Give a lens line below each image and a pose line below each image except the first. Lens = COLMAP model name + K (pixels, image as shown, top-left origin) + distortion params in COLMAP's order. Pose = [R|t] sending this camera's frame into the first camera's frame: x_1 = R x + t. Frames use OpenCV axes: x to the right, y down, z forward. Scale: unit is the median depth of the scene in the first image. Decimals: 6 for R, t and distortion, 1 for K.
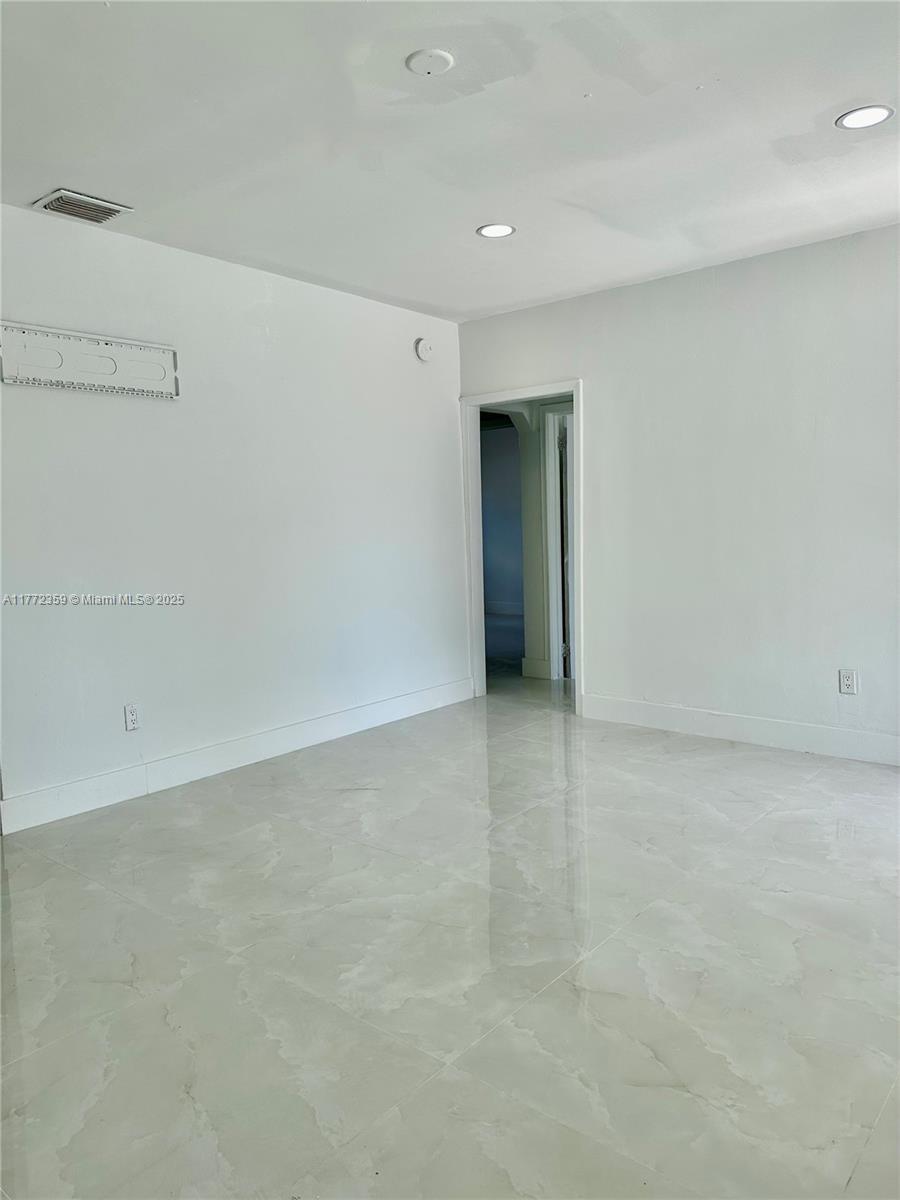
lens RADIAL K [[850.3, 0, 455.7], [0, 850.3, 588.0], [0, 0, 1]] dist [0.120951, -0.128681]
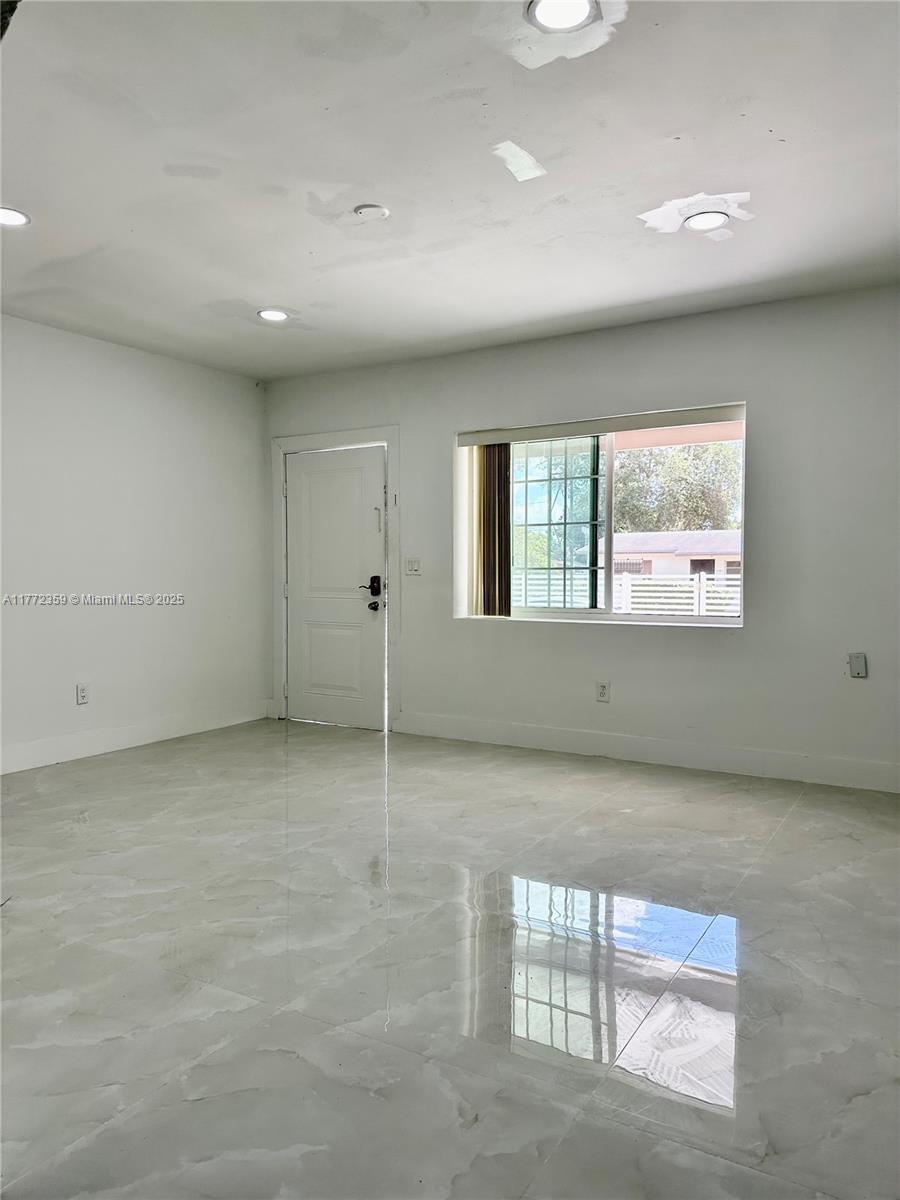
lens RADIAL K [[828.7, 0, 449.5], [0, 828.7, 586.3], [0, 0, 1]] dist [0.097543, -0.116534]
pose [[-0.160171, 0.014157, 0.986988, -0.792145], [0.087424, 0.996171, -0.000102, 0.002711], [-0.983210, 0.086270, -0.160795, 0.663220]]
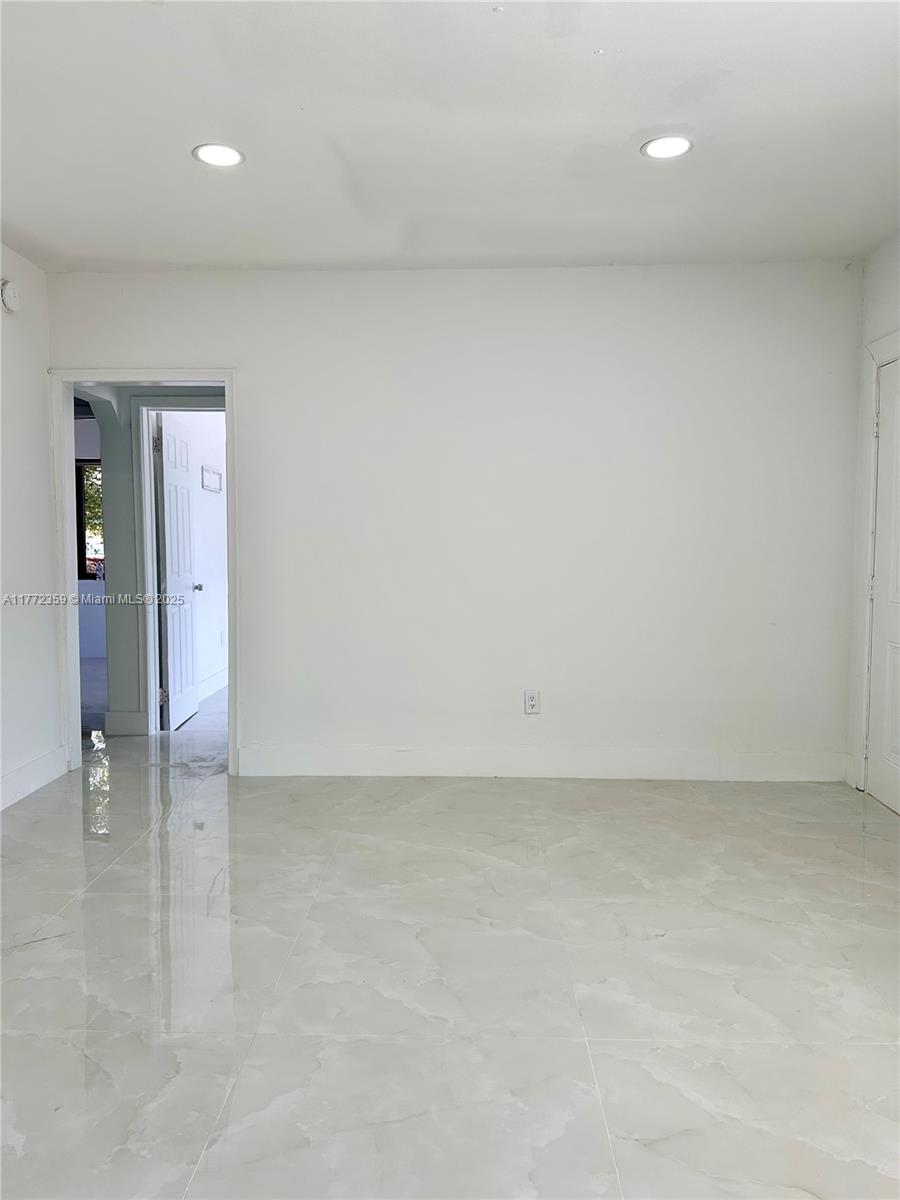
lens RADIAL K [[850.3, 0, 455.7], [0, 850.3, 588.0], [0, 0, 1]] dist [0.120951, -0.128681]
pose [[0.781746, -0.010141, 0.623514, -0.248264], [0.028639, 0.999397, -0.019652, -0.010329], [-0.622939, 0.033219, 0.781565, 0.255729]]
